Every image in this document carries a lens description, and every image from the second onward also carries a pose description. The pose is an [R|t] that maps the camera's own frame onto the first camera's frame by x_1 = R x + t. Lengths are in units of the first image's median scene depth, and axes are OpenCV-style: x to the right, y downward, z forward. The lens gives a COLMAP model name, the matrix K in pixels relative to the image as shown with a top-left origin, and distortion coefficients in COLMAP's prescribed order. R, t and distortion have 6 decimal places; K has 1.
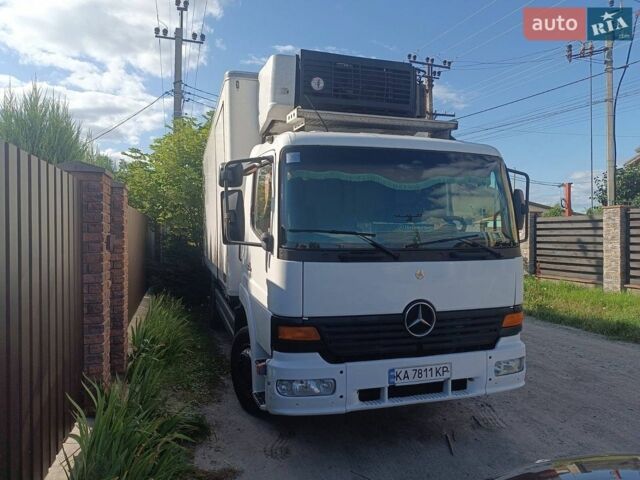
lens RADIAL K [[461.0, 0, 324.3], [0, 461.0, 234.7], [0, 0, 1]] dist [0.039639, -0.008651]
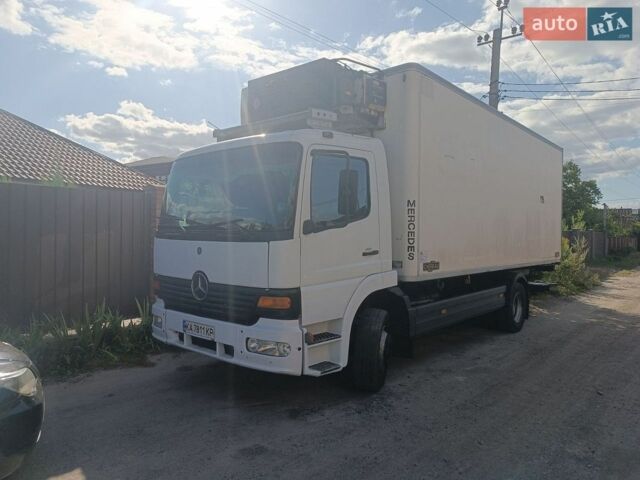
lens RADIAL K [[461.0, 0, 323.9], [0, 461.0, 241.8], [0, 0, 1]] dist [0.039639, -0.008651]
pose [[0.520225, 0.016791, -0.853864, 0.373849], [-0.016533, 0.999817, 0.009588, 0.012651], [0.853869, 0.009130, 0.520408, 0.167556]]
